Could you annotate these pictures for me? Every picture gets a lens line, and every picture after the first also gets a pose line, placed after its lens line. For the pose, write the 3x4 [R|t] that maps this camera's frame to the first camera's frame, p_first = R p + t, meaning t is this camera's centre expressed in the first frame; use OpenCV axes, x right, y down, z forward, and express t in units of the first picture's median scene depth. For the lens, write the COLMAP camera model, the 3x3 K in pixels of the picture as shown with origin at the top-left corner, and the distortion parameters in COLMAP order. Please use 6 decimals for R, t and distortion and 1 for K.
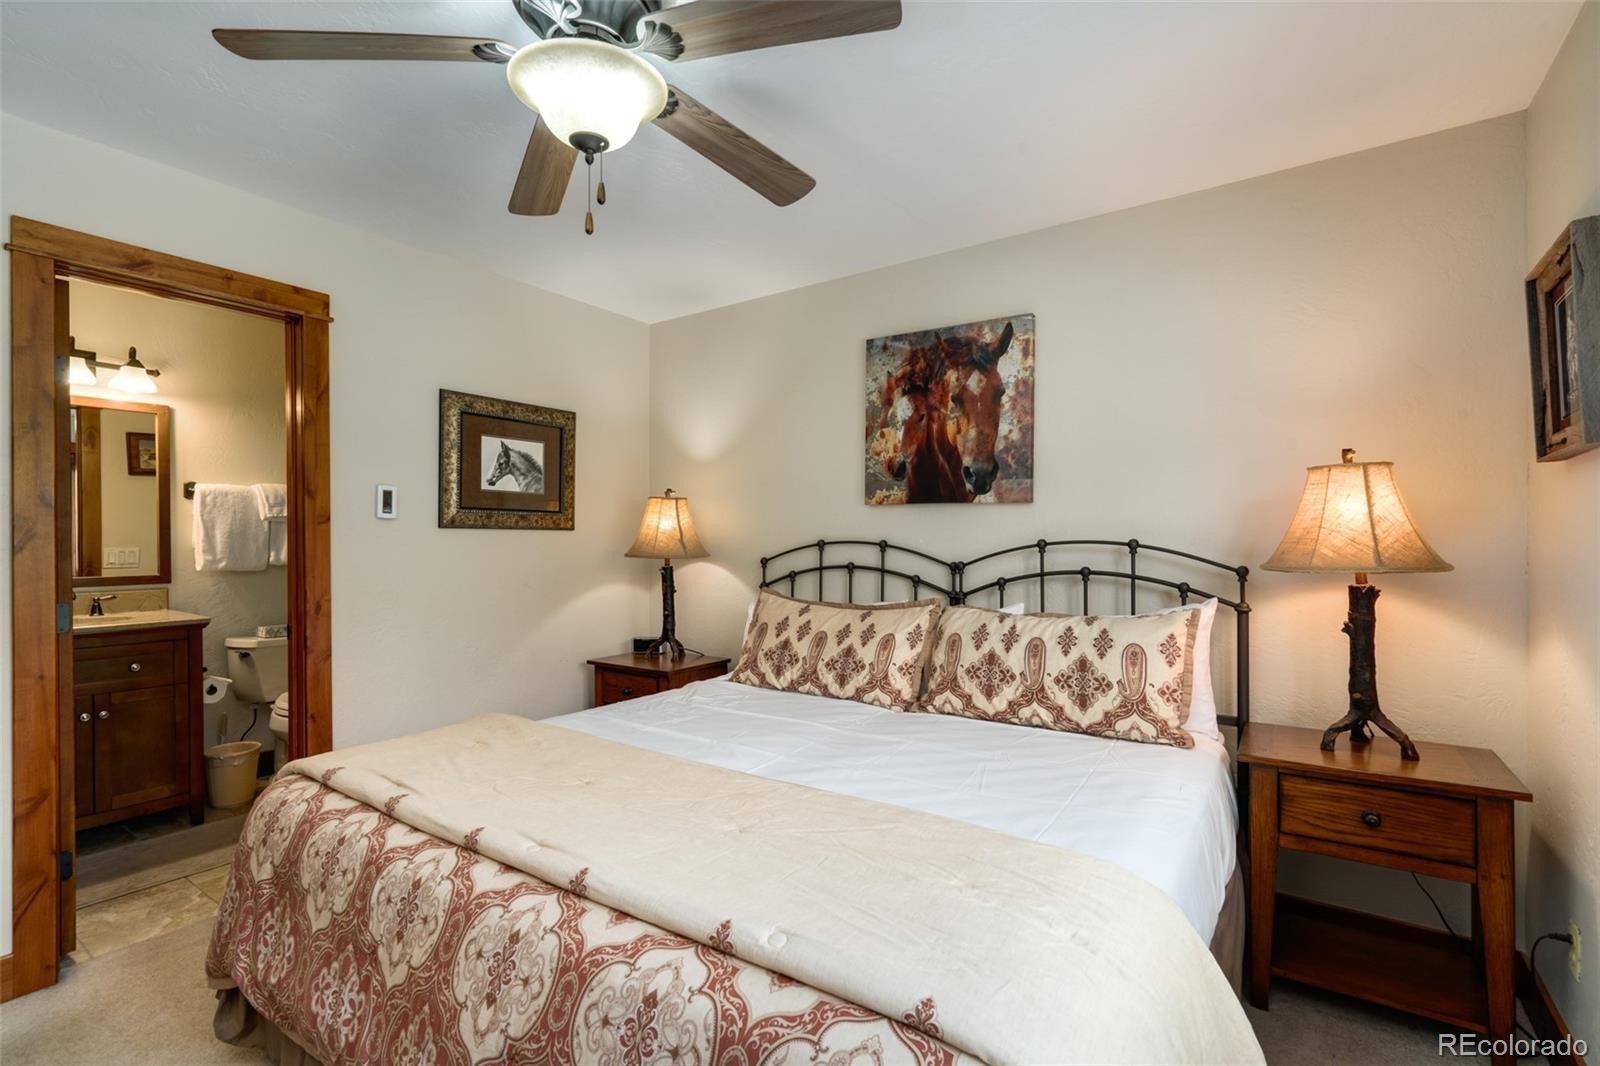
lens RADIAL K [[753.0, 0, 792.4], [0, 753.0, 539.7], [0, 0, 1]] dist [-0.001272, 0.002875]
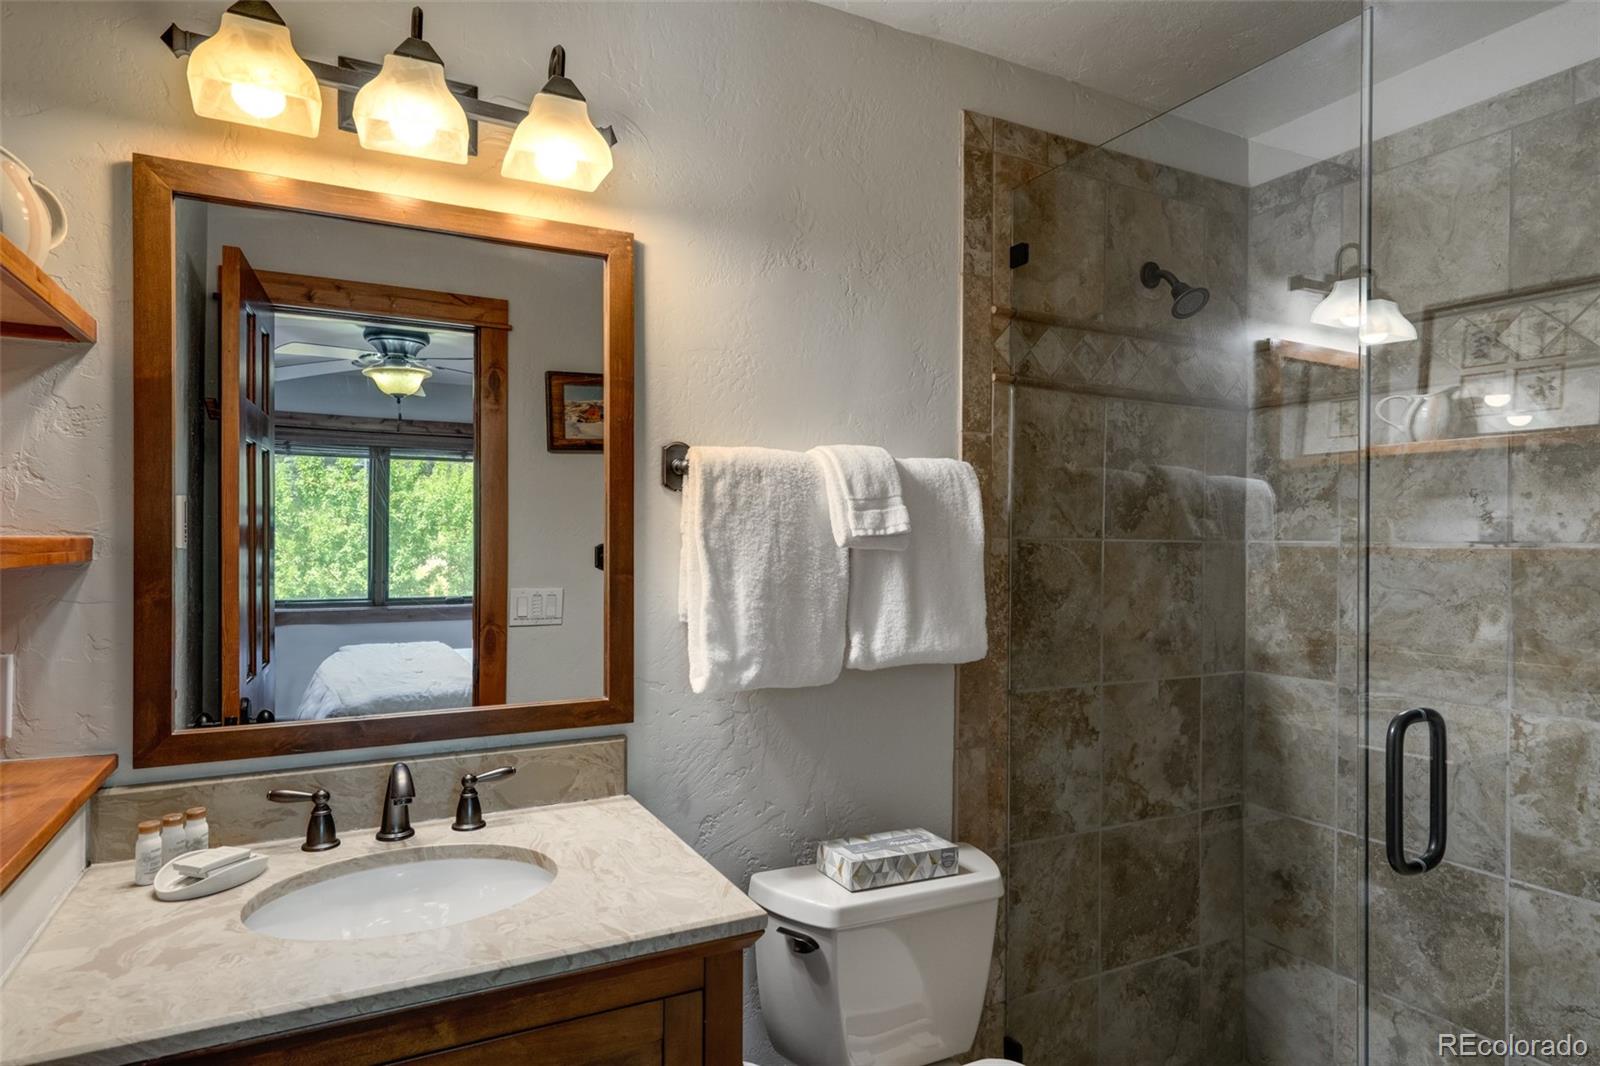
lens RADIAL K [[937.8, 0, 801.3], [0, 937.8, 535.2], [0, 0, 1]] dist [0.012308, 0.006130]
pose [[0.895722, 0.002593, -0.444607, -1.337063], [-0.008397, 0.999903, -0.011086, -0.066969], [0.444535, 0.013664, 0.895657, 1.527332]]
